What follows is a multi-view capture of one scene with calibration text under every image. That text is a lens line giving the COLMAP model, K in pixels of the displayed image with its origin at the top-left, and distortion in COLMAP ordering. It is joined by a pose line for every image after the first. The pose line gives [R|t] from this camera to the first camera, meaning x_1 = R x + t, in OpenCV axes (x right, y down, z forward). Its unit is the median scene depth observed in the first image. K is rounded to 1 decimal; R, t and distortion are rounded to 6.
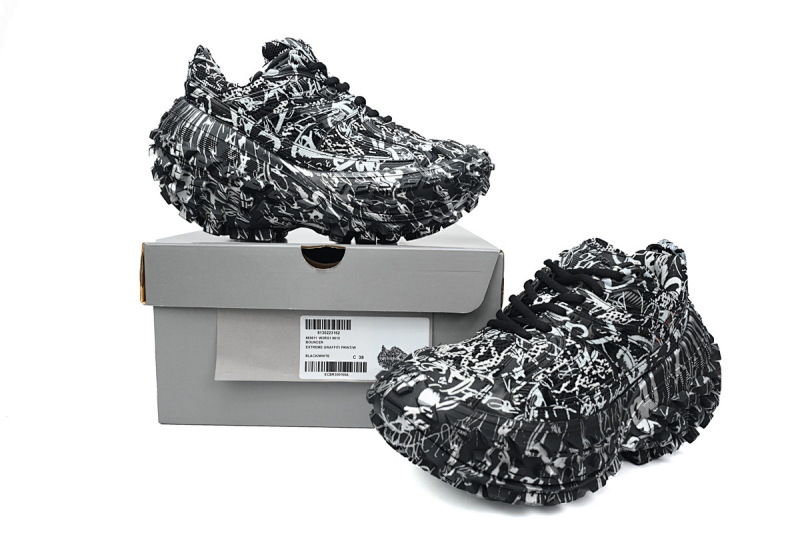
lens RADIAL K [[574.2, 0, 401.0], [0, 574.2, 266.7], [0, 0, 1]] dist [0.002749, -0.001384]
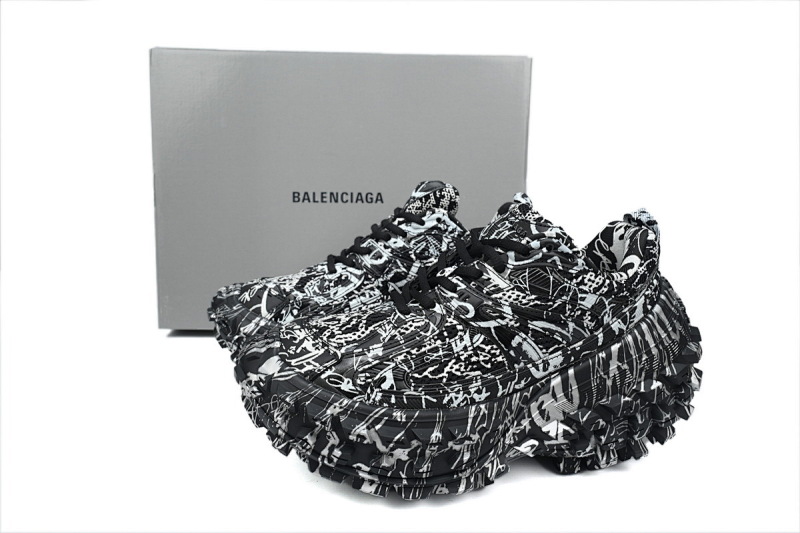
lens RADIAL K [[574.7, 0, 400.0], [0, 574.7, 267.3], [0, 0, 1]] dist [0.010932, 0.002519]
pose [[0.947515, 0.056349, -0.314705, 0.485789], [-0.038310, 0.997264, 0.063222, -0.003583], [0.317406, -0.047848, 0.947082, 0.151099]]
